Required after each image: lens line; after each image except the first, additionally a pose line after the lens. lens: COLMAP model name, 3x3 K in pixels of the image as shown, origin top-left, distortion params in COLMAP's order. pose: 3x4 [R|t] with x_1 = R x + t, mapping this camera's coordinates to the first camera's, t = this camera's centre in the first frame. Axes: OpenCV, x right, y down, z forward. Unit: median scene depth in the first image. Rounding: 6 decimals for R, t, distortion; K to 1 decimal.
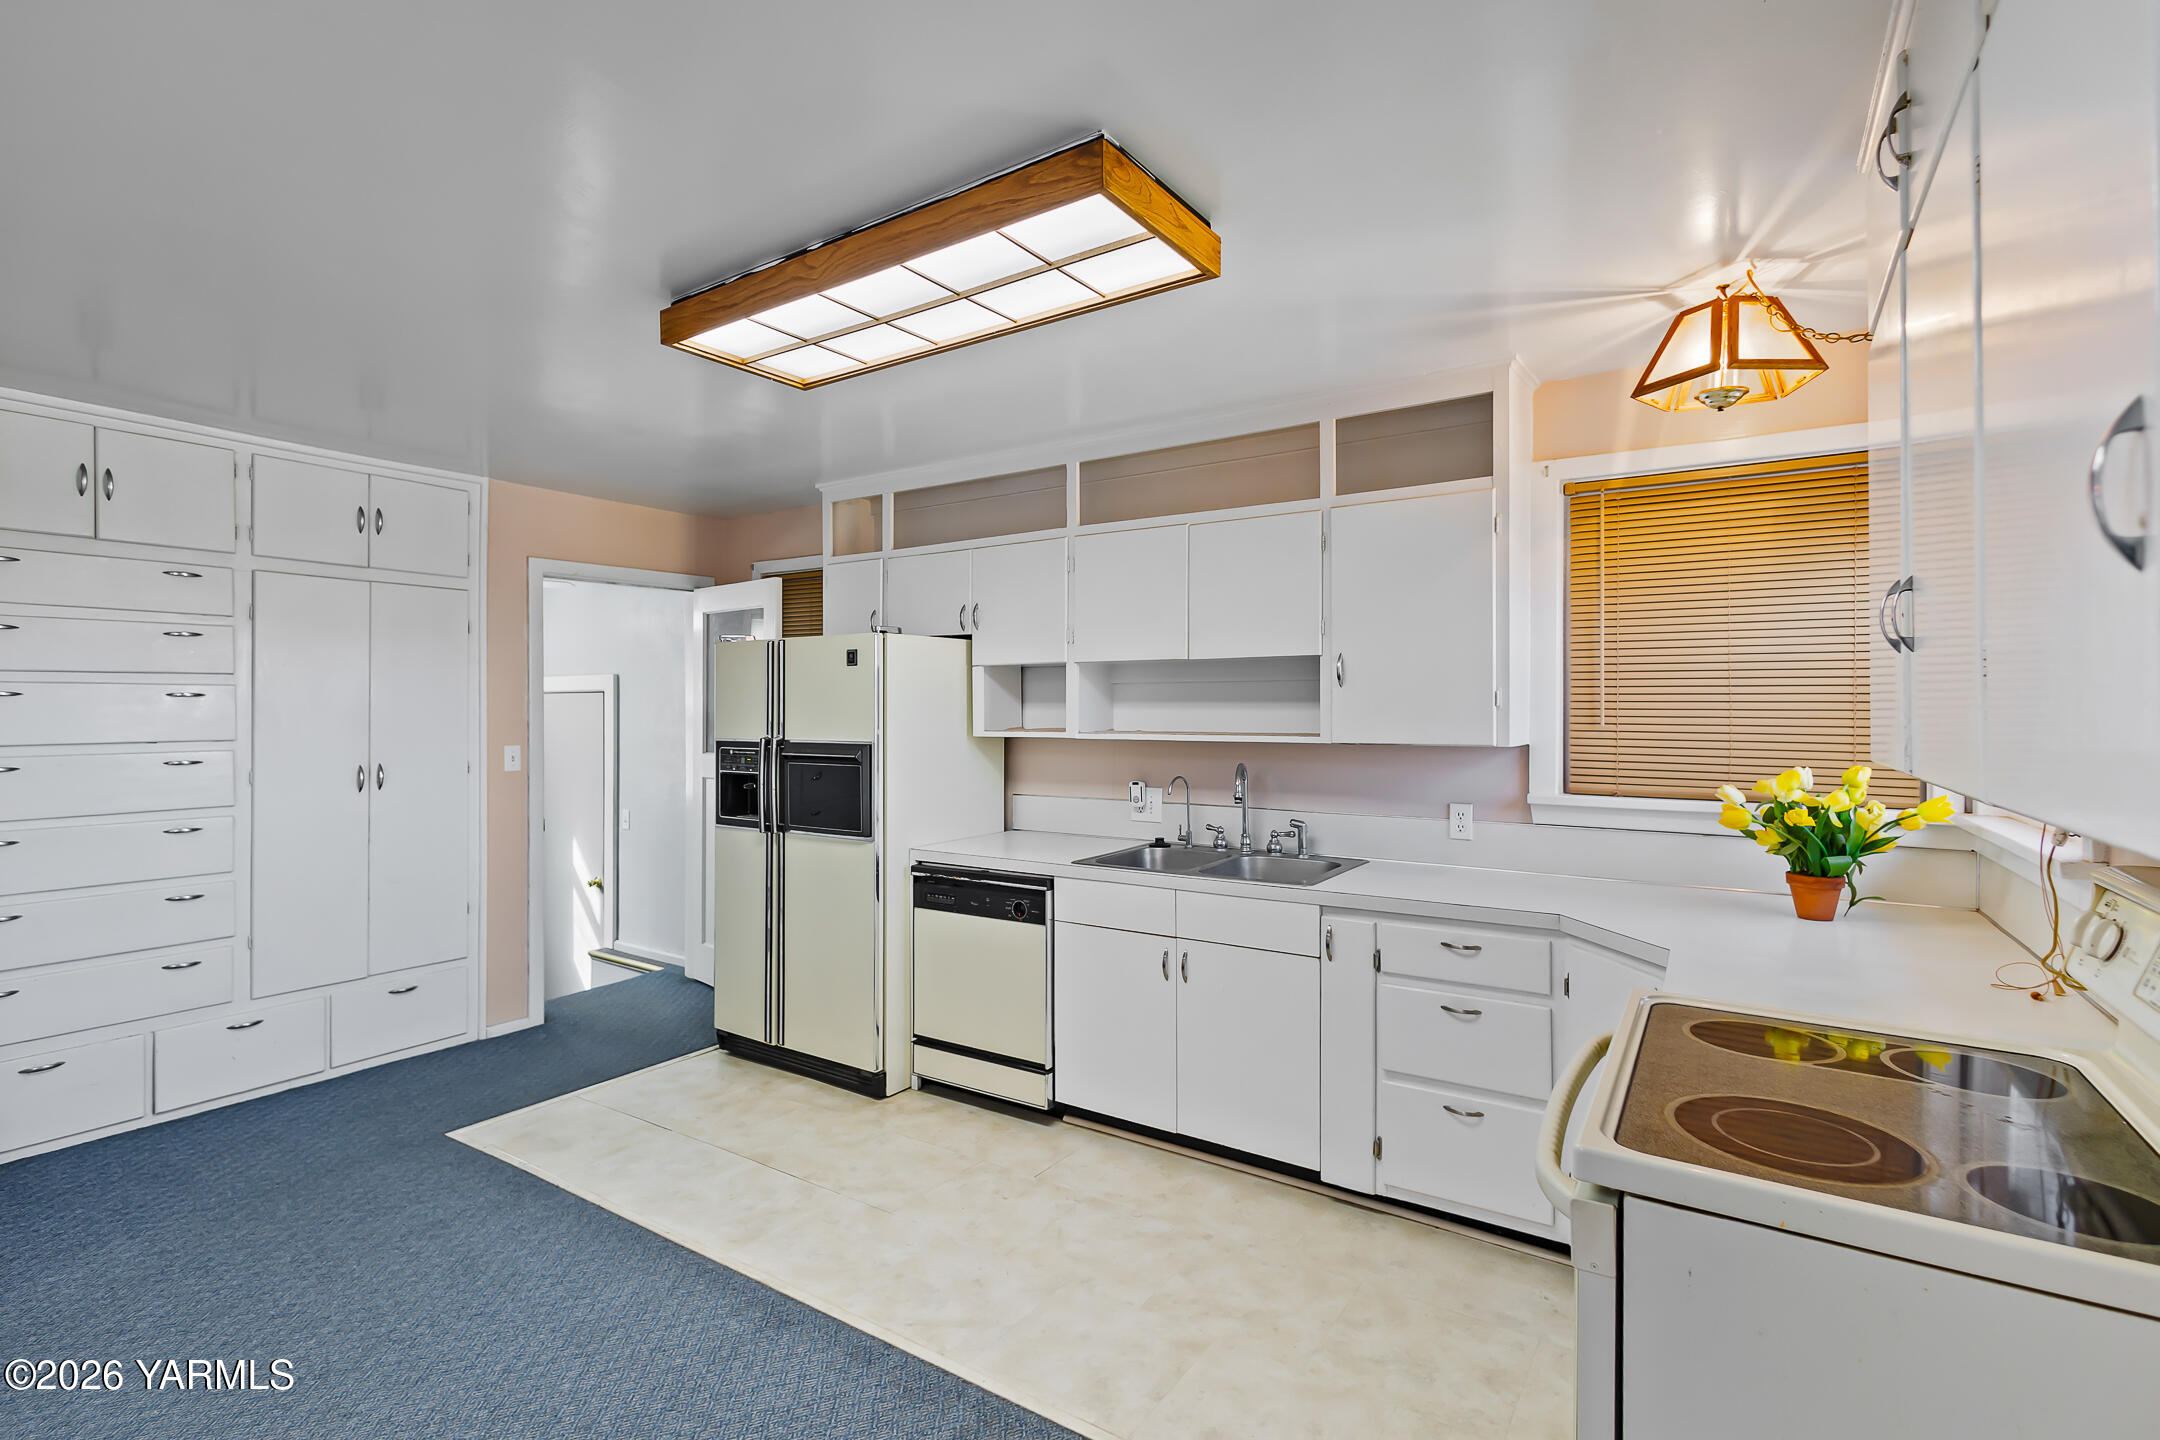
lens RADIAL K [[1009.8, 0, 1073.1], [0, 1009.8, 715.8], [0, 0, 1]] dist [0.002324, -0.000707]
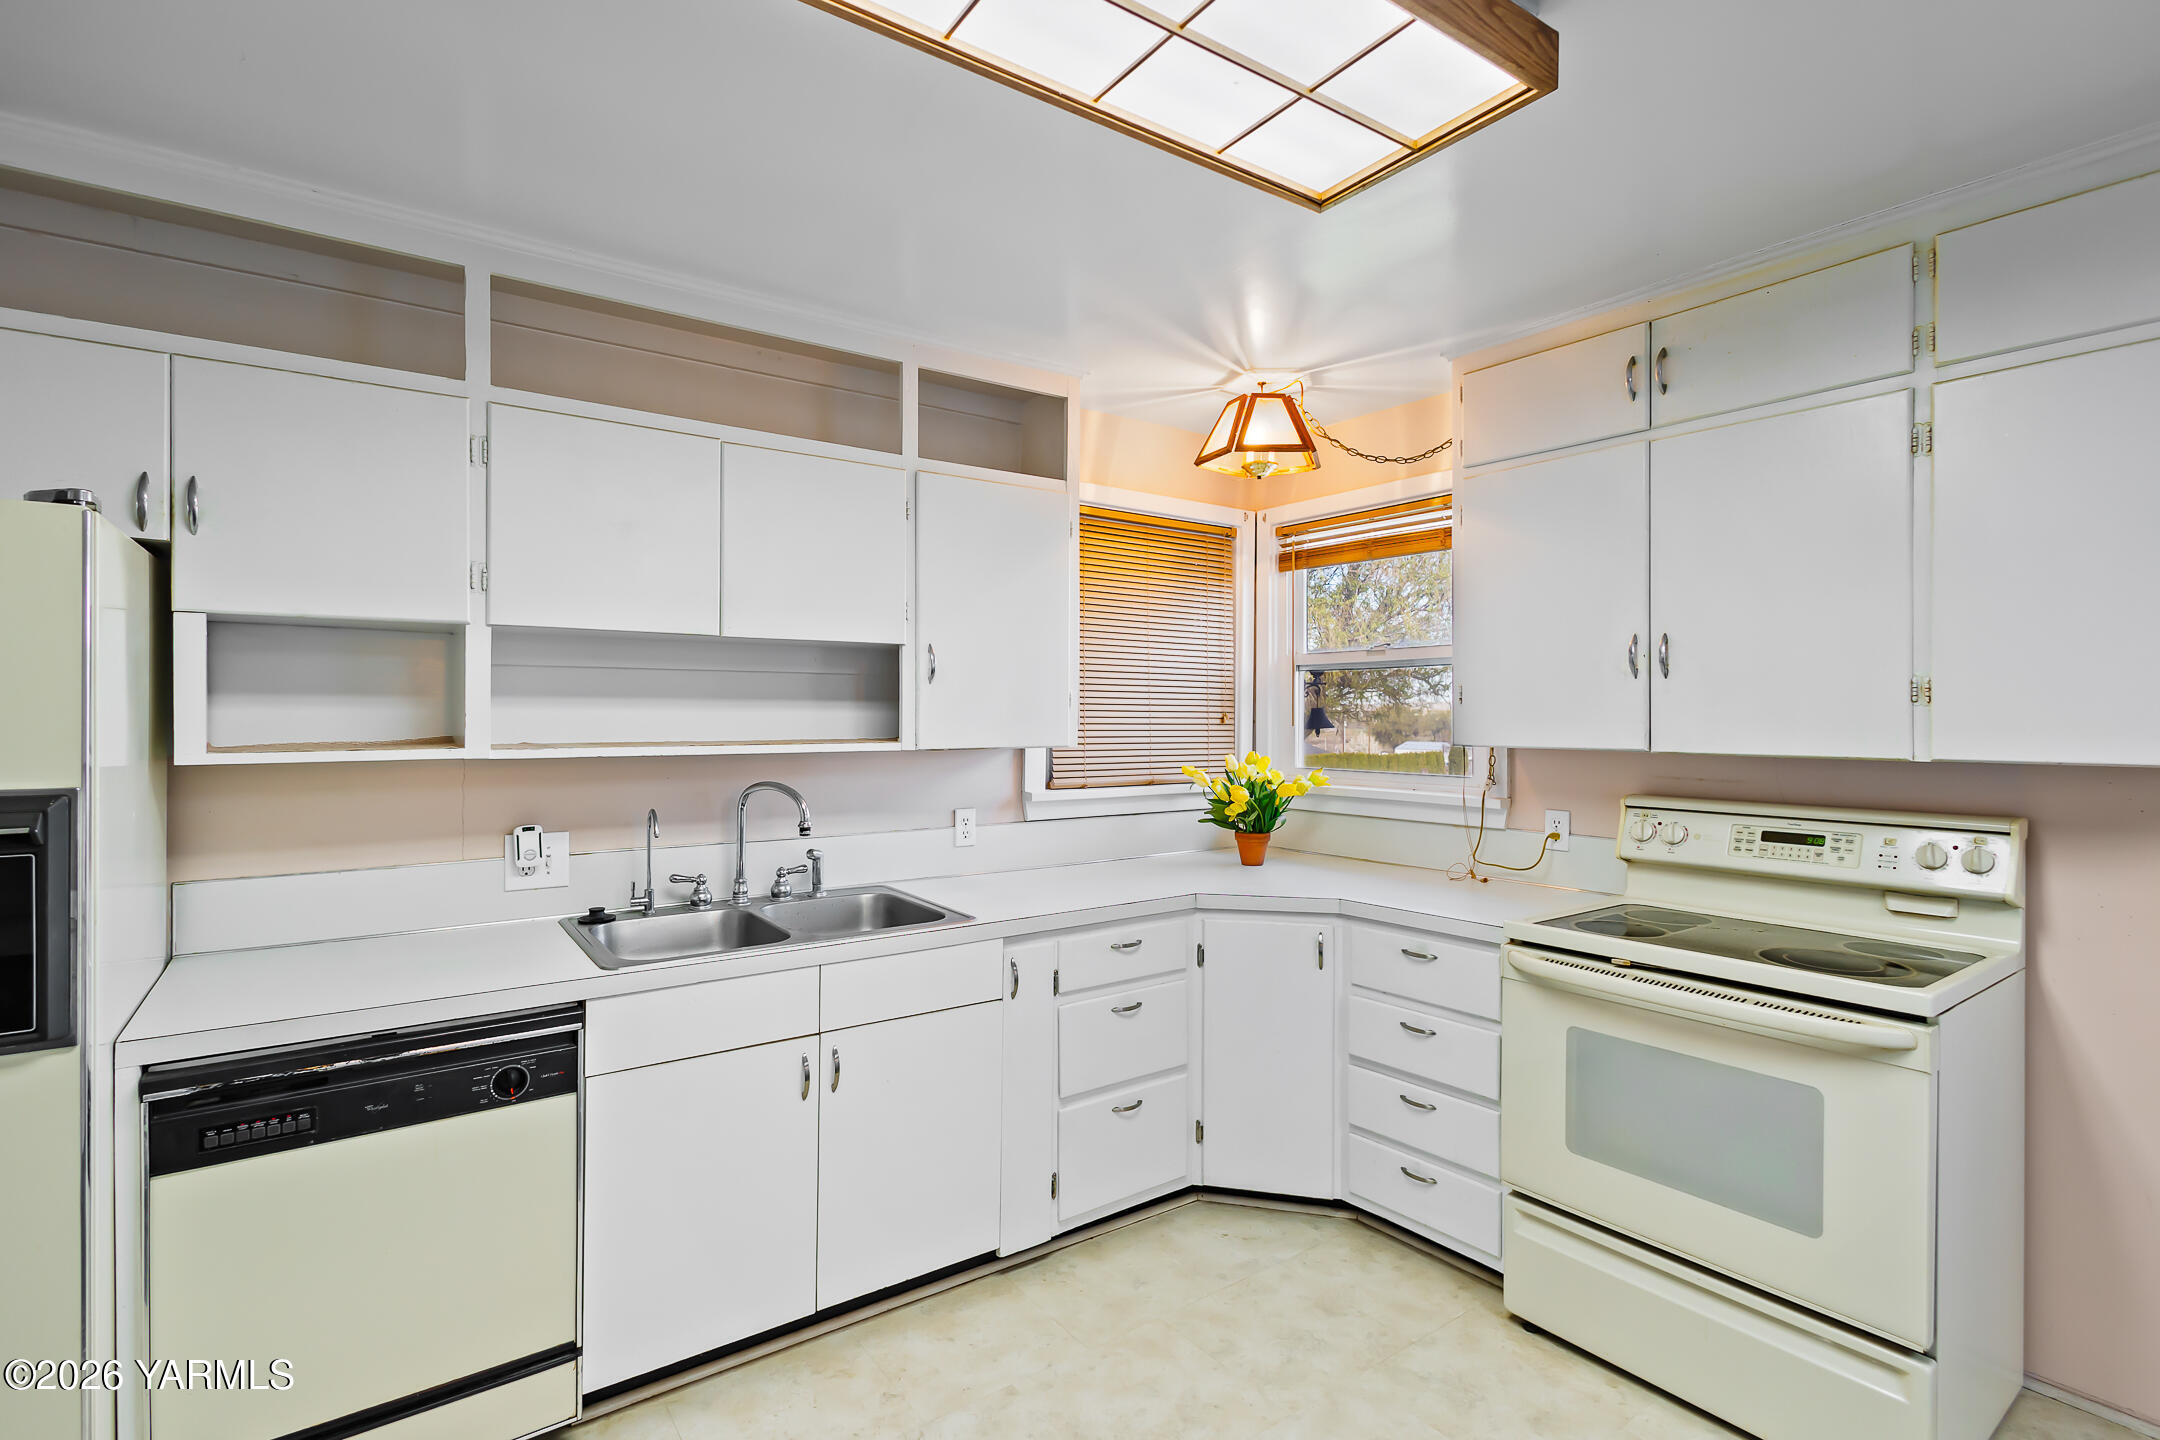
lens RADIAL K [[1009.8, 0, 1073.1], [0, 1009.8, 715.8], [0, 0, 1]] dist [0.002324, -0.000707]
pose [[0.351205, 0.000439, 0.936299, -0.489961], [0.004049, 0.999990, -0.001988, 0.001061], [-0.936290, 0.004490, 0.351199, 0.582776]]
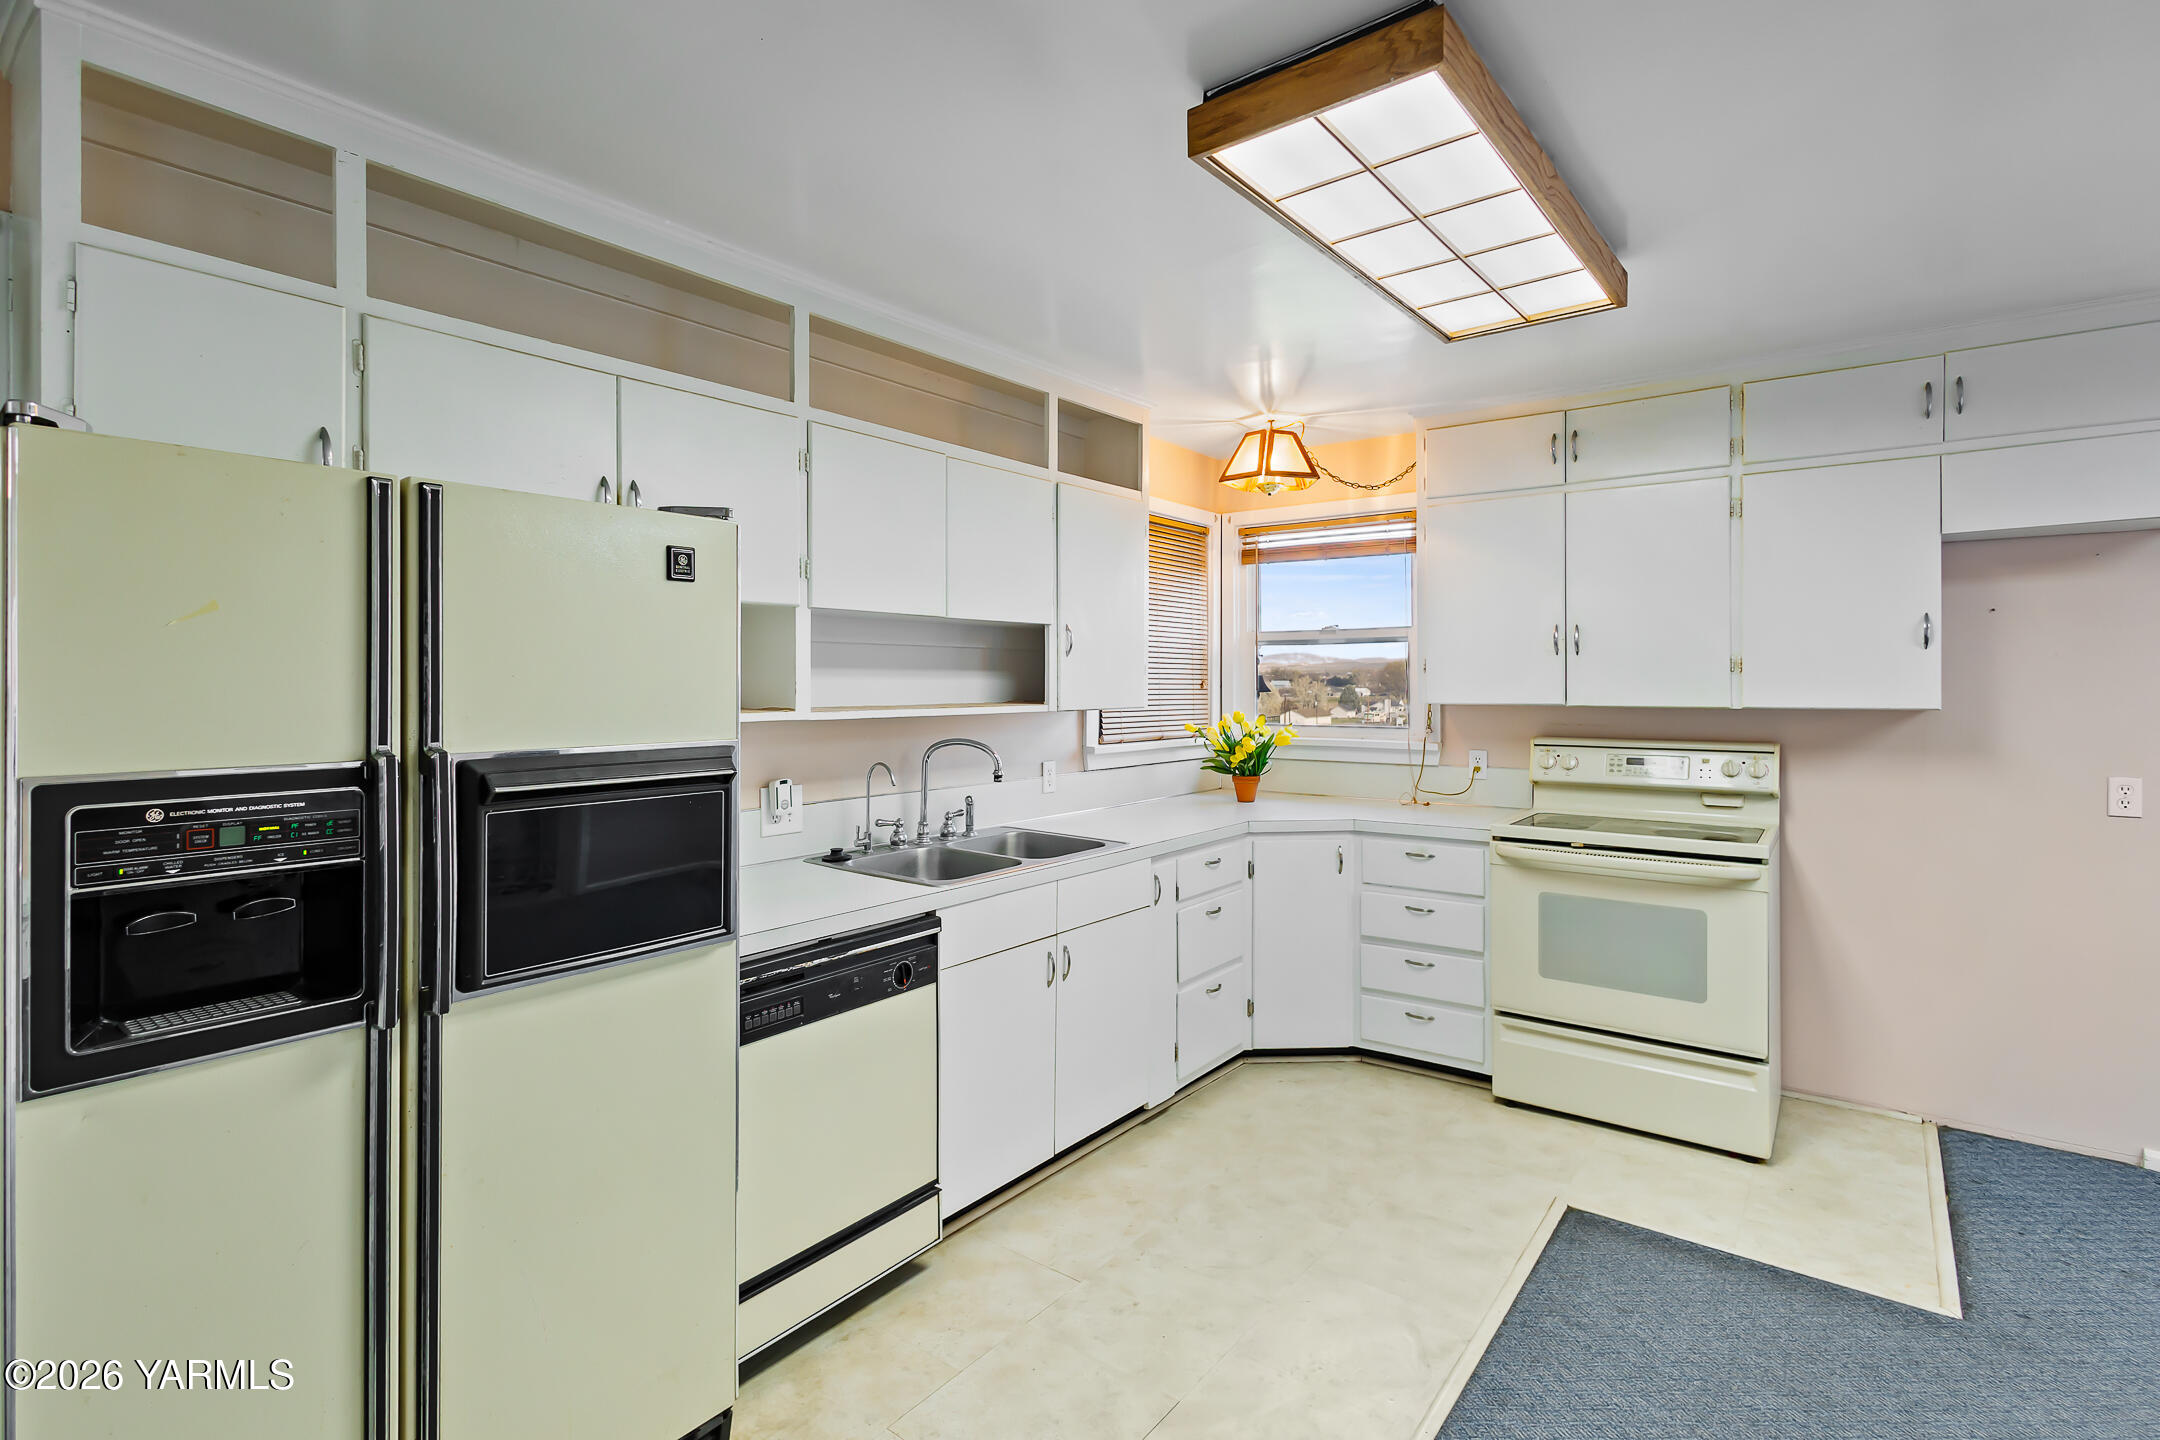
lens RADIAL K [[1044.4, 0, 1083.5], [0, 1044.4, 679.8], [0, 0, 1]] dist [0.000867, 0.000448]
pose [[0.055865, 0.003110, 0.998433, -0.807938], [0.008707, 0.999956, -0.003602, -0.000258], [-0.998400, 0.008894, 0.055836, 0.916462]]
